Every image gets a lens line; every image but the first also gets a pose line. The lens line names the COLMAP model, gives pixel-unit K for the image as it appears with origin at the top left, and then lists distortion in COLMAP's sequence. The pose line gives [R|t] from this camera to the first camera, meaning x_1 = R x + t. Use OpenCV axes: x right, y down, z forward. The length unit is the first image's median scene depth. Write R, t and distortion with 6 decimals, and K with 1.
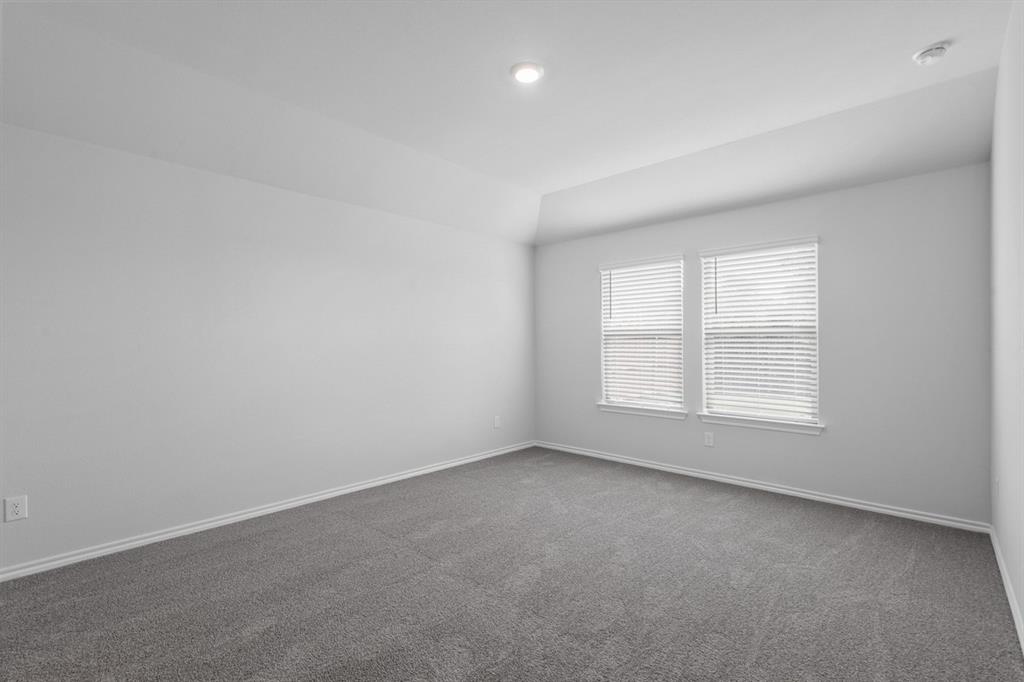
lens RADIAL K [[456.8, 0, 512.0], [0, 456.8, 345.9], [0, 0, 1]] dist [-0.000434, -0.000421]
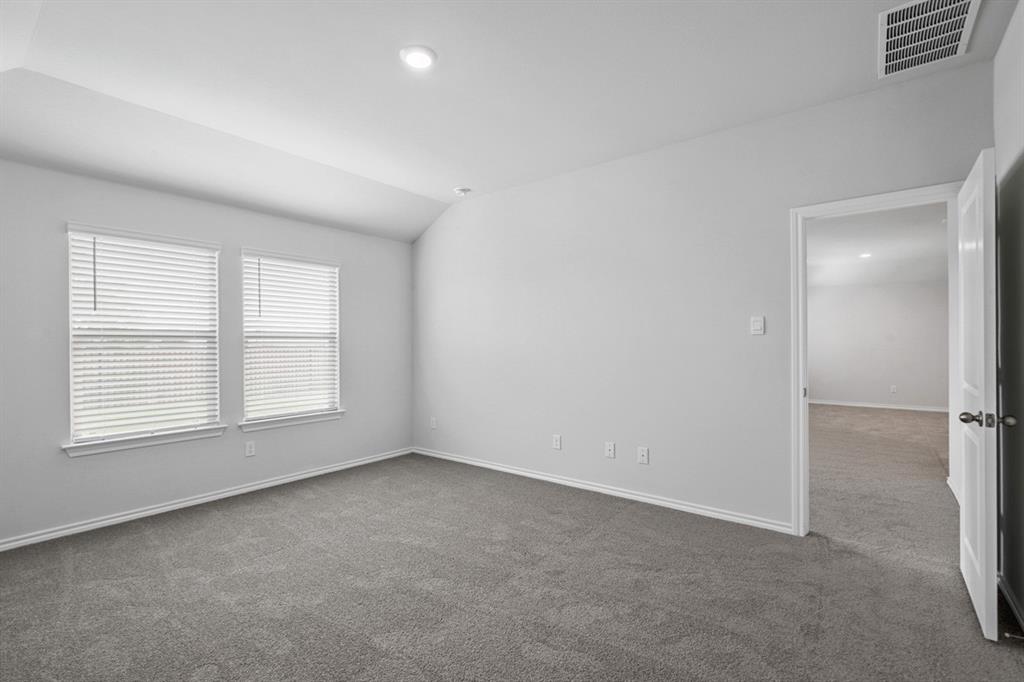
lens RADIAL K [[456.8, 0, 512.0], [0, 456.8, 345.9], [0, 0, 1]] dist [-0.000434, -0.000421]
pose [[-0.062614, -0.001968, 0.998036, -0.543347], [0.015336, 0.999878, 0.002933, -0.002545], [-0.997920, 0.015489, -0.062577, 0.516734]]
